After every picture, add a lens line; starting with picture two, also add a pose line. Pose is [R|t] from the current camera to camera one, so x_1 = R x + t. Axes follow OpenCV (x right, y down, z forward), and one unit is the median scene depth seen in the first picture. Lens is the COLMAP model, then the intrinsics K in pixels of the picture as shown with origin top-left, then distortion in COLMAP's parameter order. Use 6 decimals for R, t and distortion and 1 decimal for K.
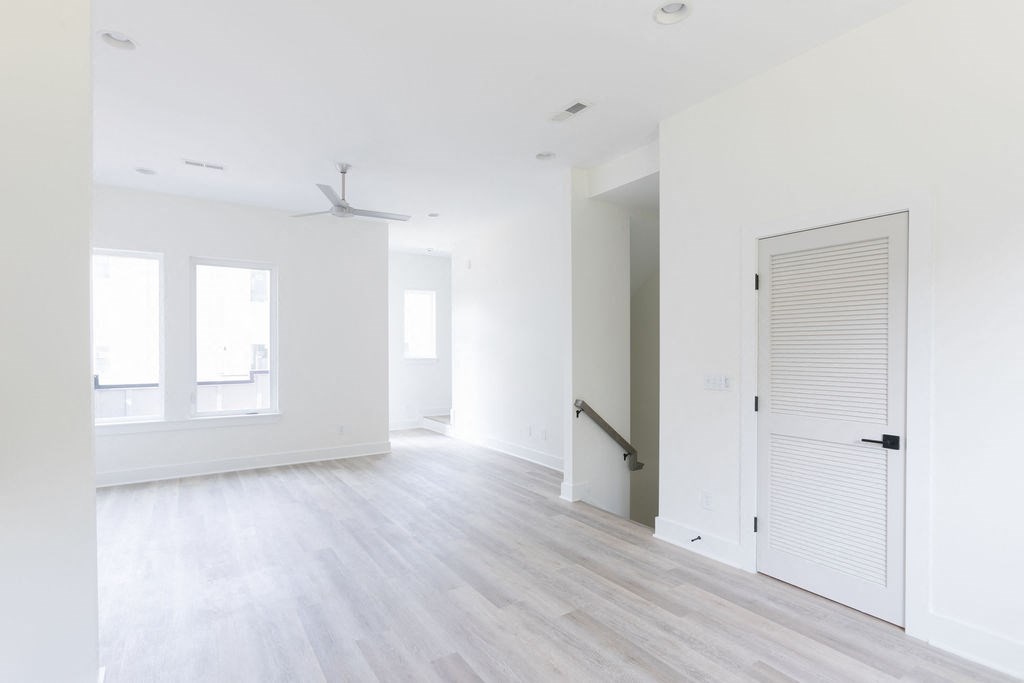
lens RADIAL K [[486.5, 0, 511.7], [0, 486.5, 347.3], [0, 0, 1]] dist [0.002681, -0.000052]
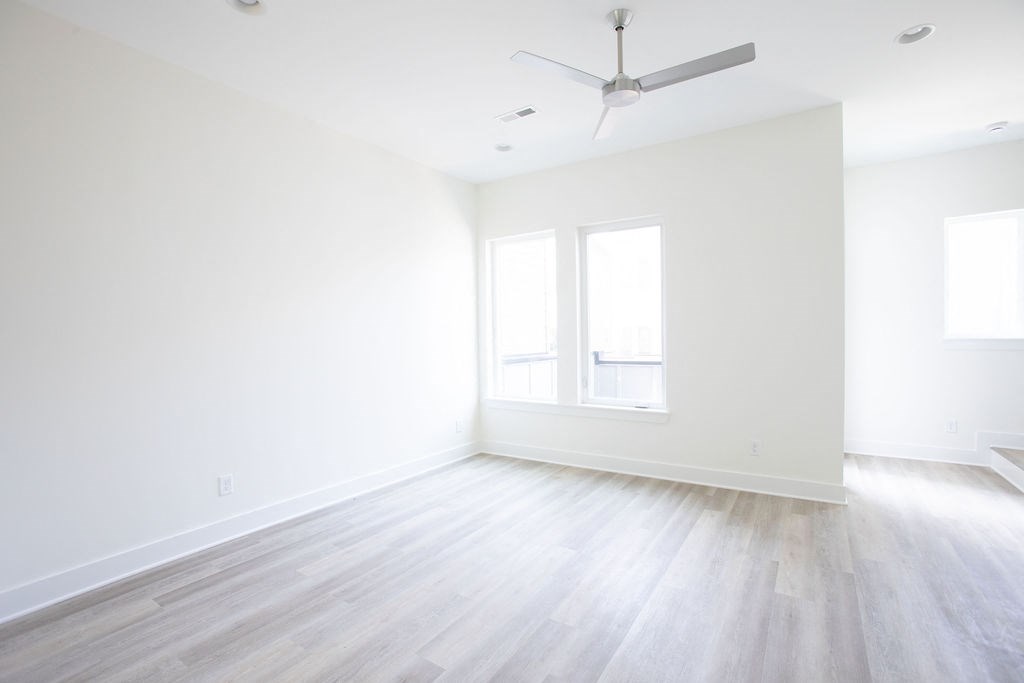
lens RADIAL K [[486.5, 0, 512.6], [0, 486.5, 344.2], [0, 0, 1]] dist [0.002681, -0.000052]
pose [[0.429912, 0.023082, -0.902576, 0.103316], [0.013128, 0.999408, 0.031811, 0.001695], [0.902775, -0.025525, 0.429354, 0.460333]]
